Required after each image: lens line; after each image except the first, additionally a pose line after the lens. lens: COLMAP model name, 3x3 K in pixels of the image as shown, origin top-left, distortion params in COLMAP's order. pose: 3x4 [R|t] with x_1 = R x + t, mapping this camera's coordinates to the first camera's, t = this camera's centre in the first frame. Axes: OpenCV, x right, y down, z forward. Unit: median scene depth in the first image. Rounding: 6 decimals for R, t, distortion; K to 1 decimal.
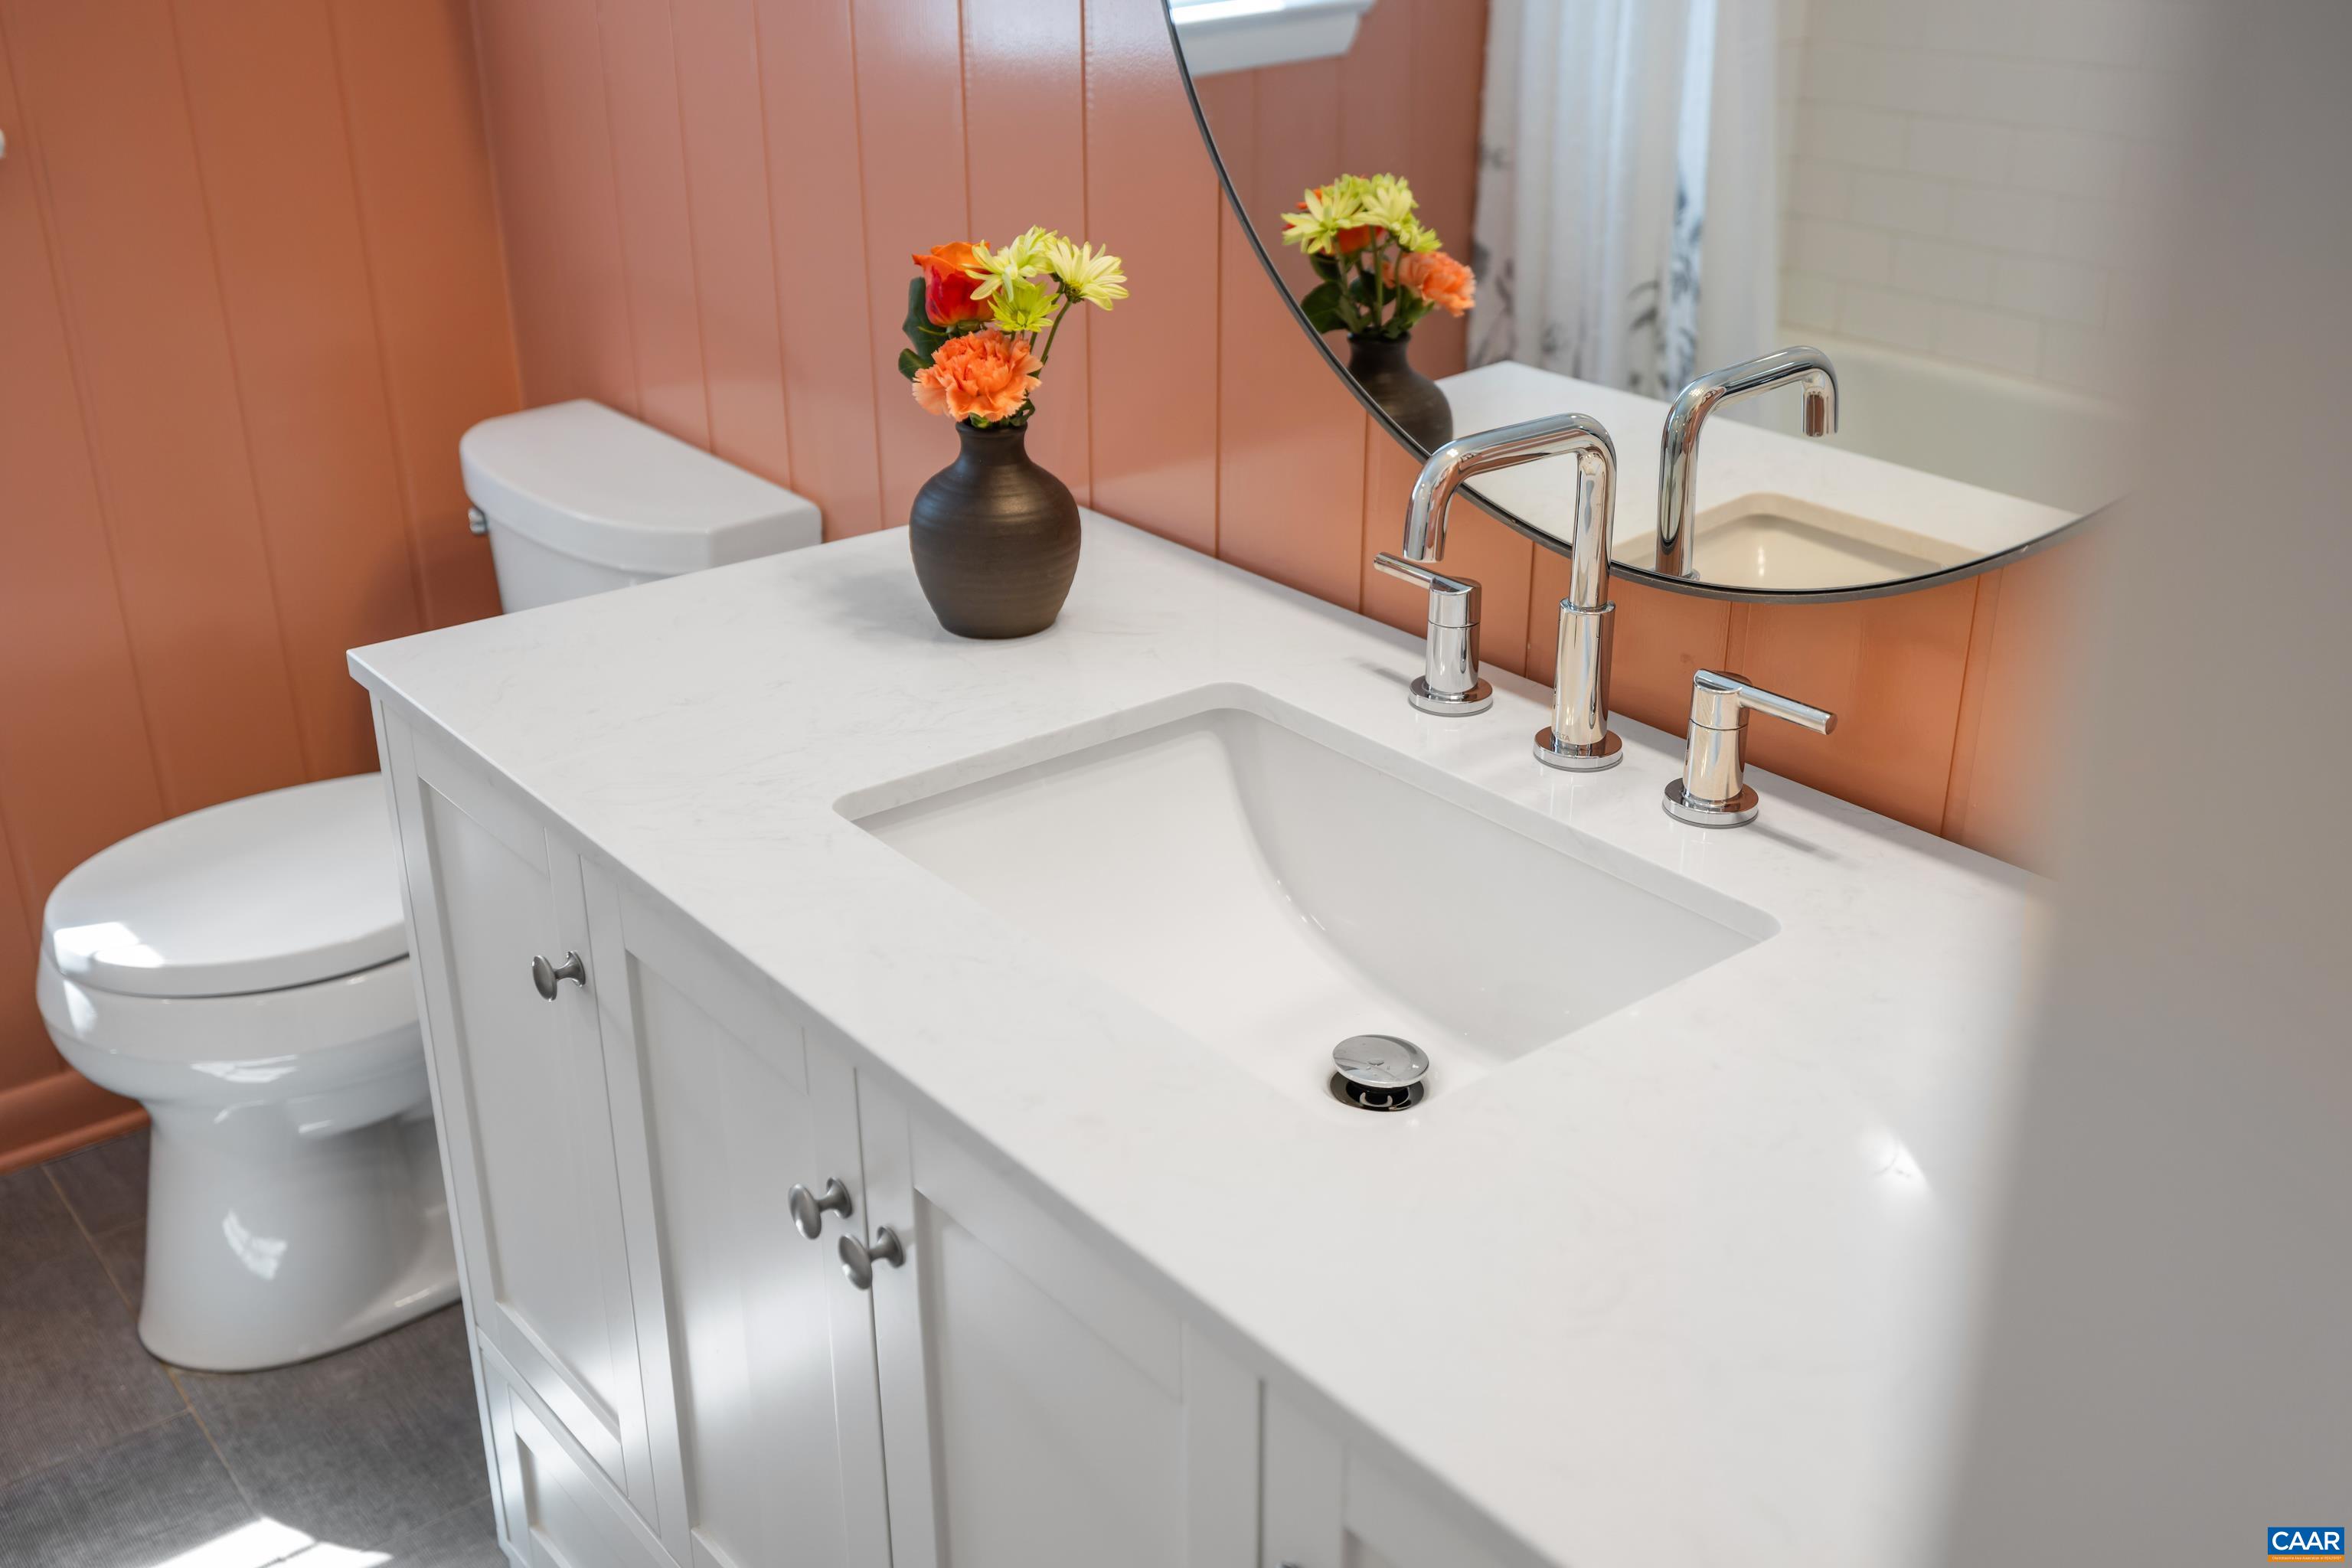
lens RADIAL K [[2252.7, 0, 1176.0], [0, 2252.7, 784.0], [0, 0, 1]] dist [0.002171, -0.003061]
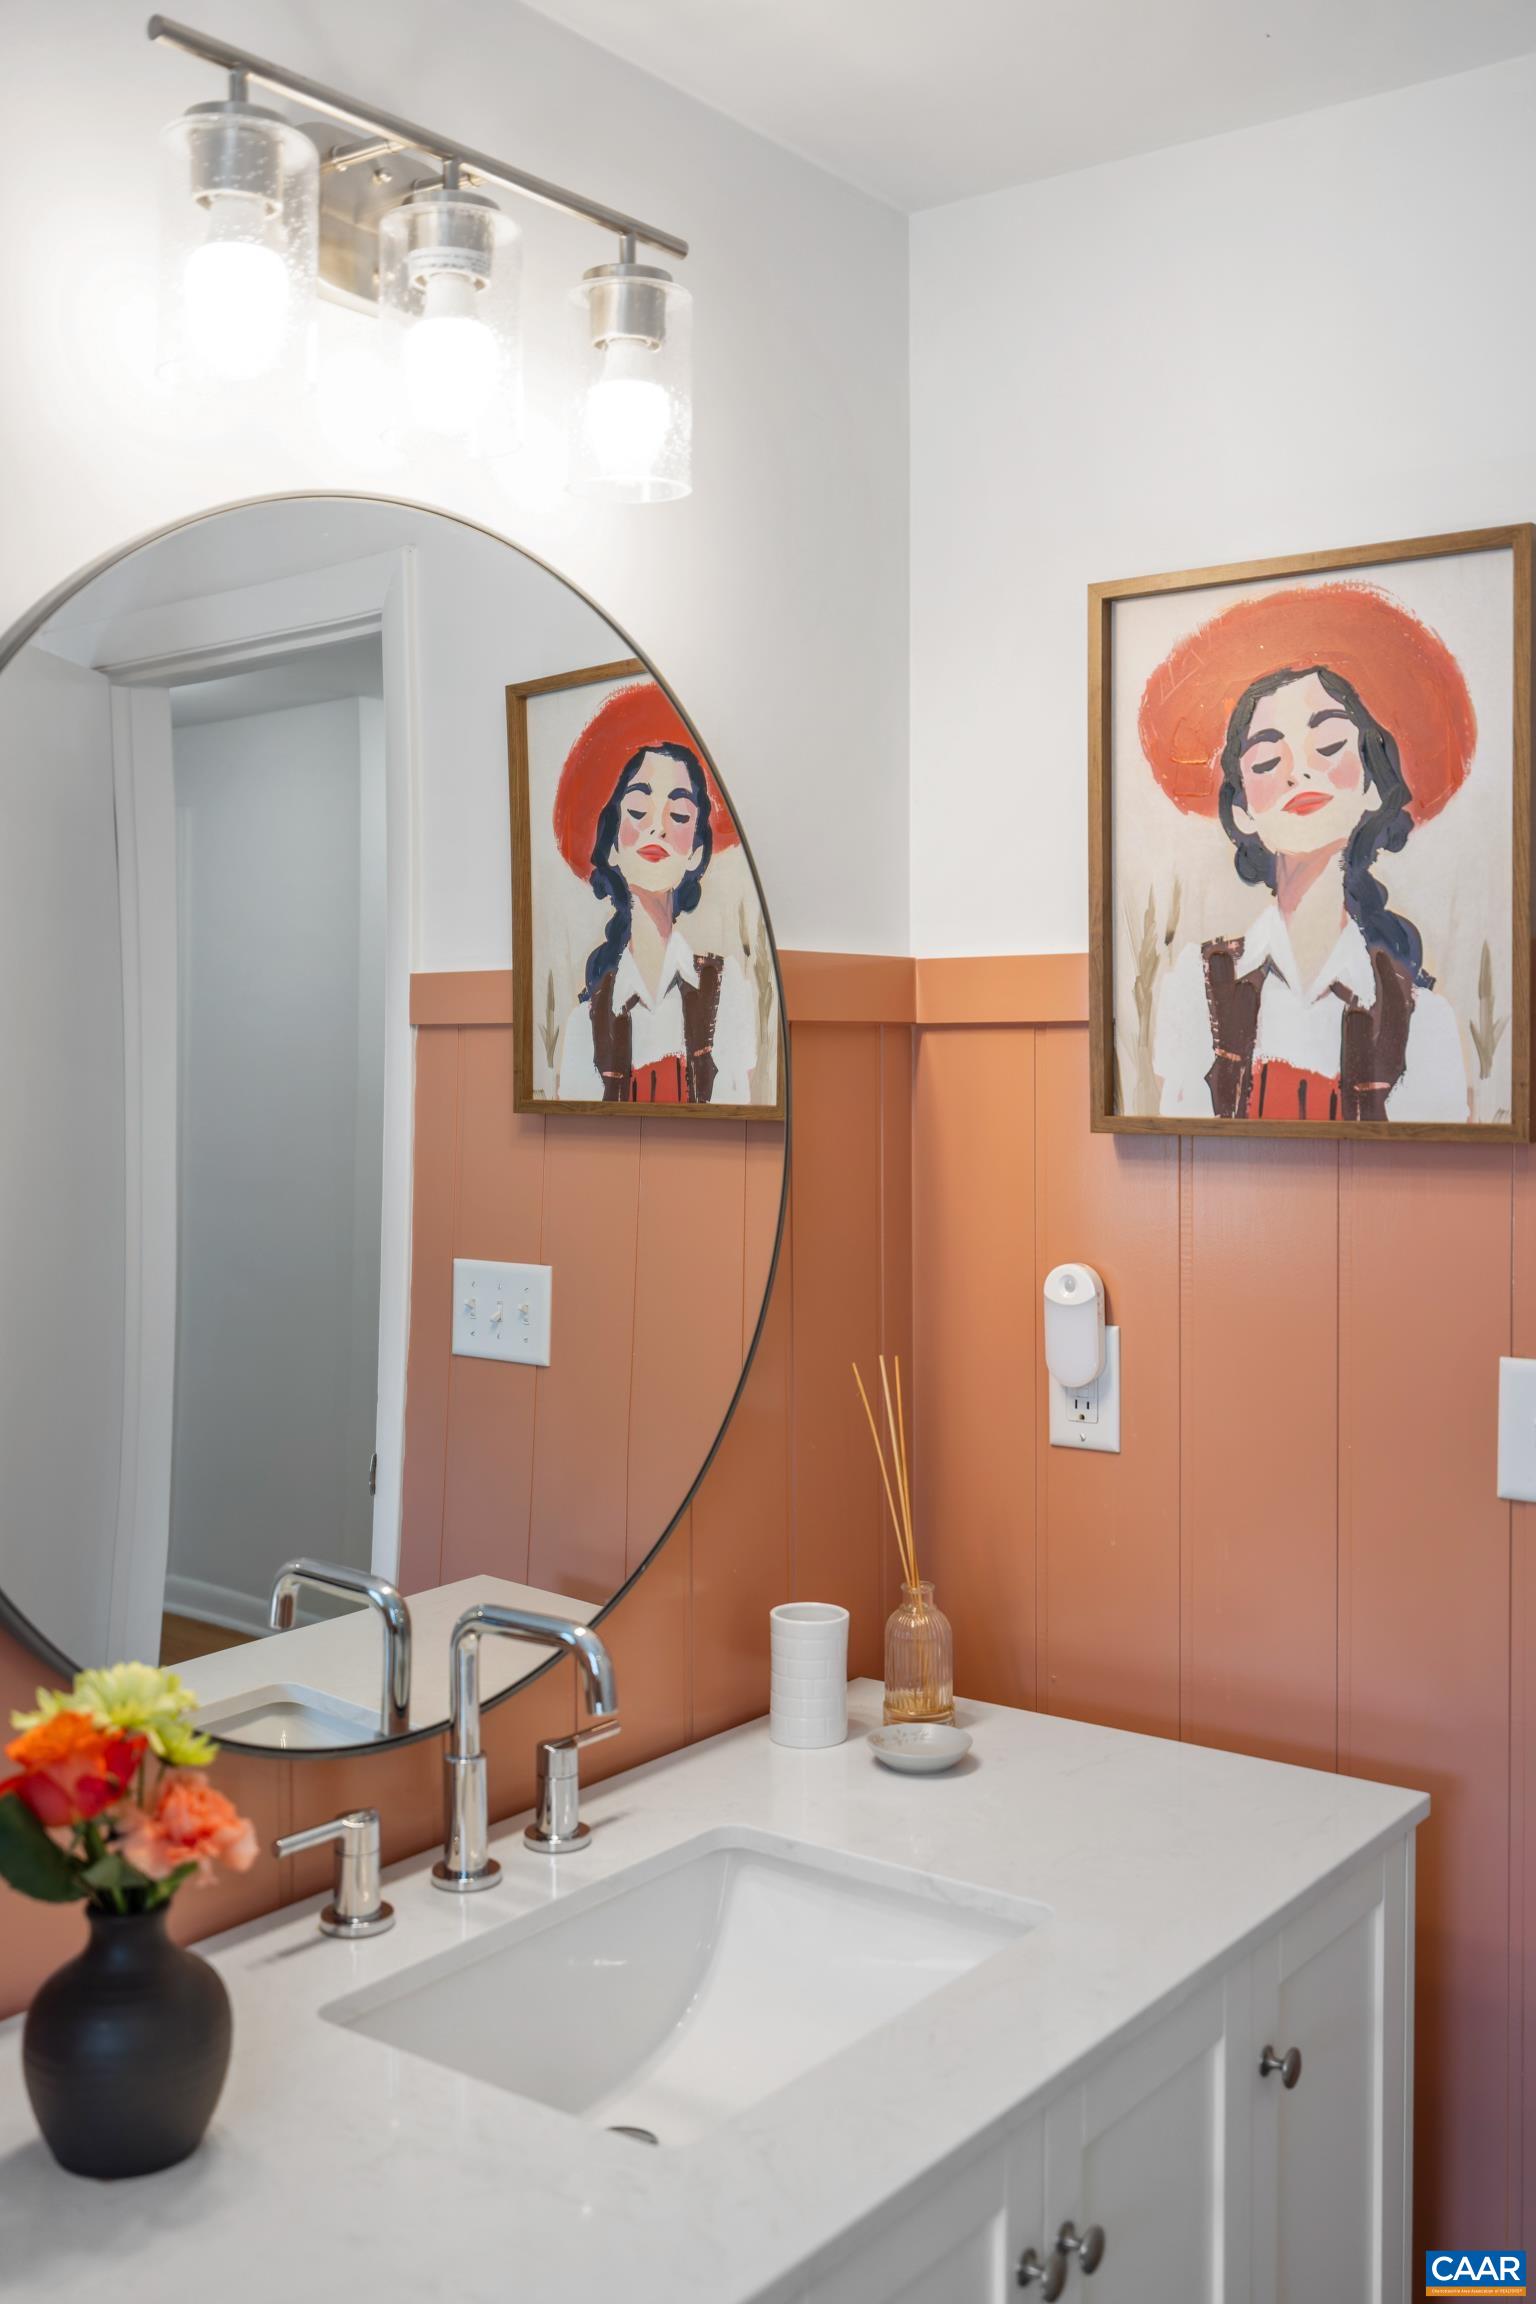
lens RADIAL K [[2206.7, 0, 768.0], [0, 2206.7, 1152.0], [0, 0, 1]] dist [0.002171, -0.003061]
pose [[-0.224216, -0.051410, 0.973183, -0.946127], [0.402354, 0.904640, 0.140489, -0.444233], [-0.887603, 0.423063, -0.182150, 0.832202]]
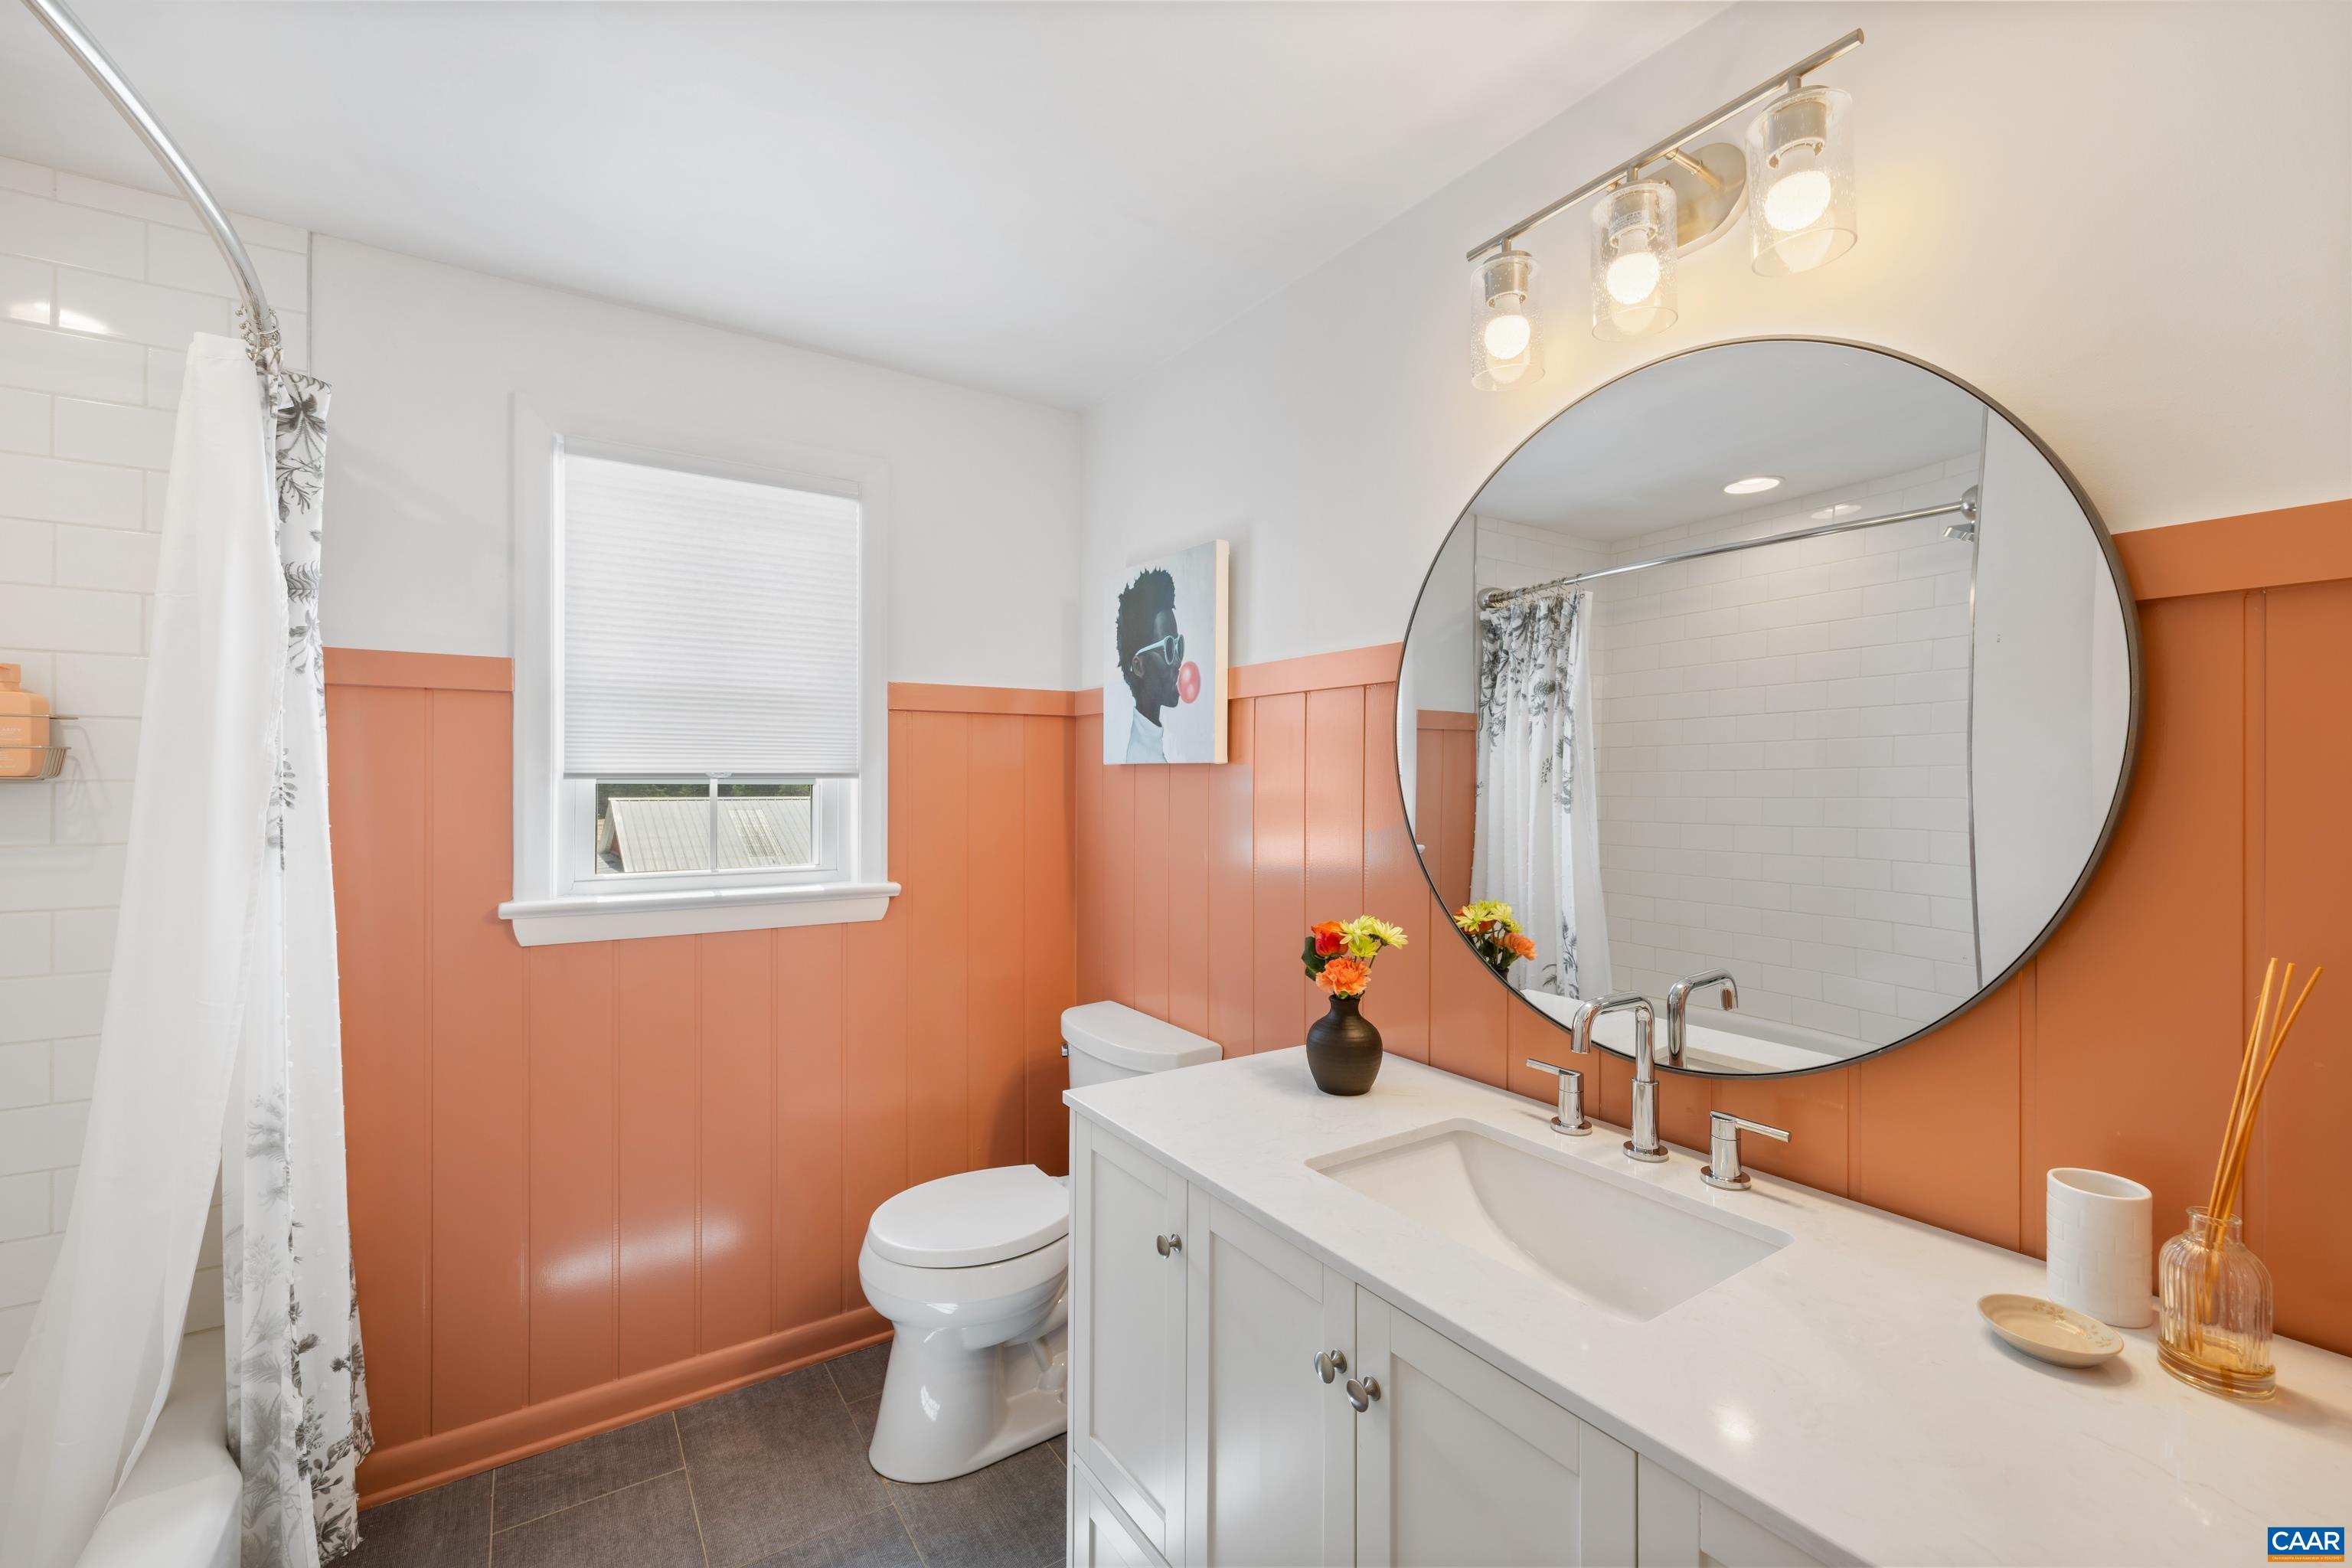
lens RADIAL K [[985.0, 0, 1176.0], [0, 985.0, 784.0], [0, 0, 1]] dist [0.002795, 0.000129]
pose [[0.994741, -0.001079, -0.102419, -0.154875], [-0.039886, 0.916930, -0.397049, 0.049251], [0.094340, 0.399046, 0.912065, -0.031162]]
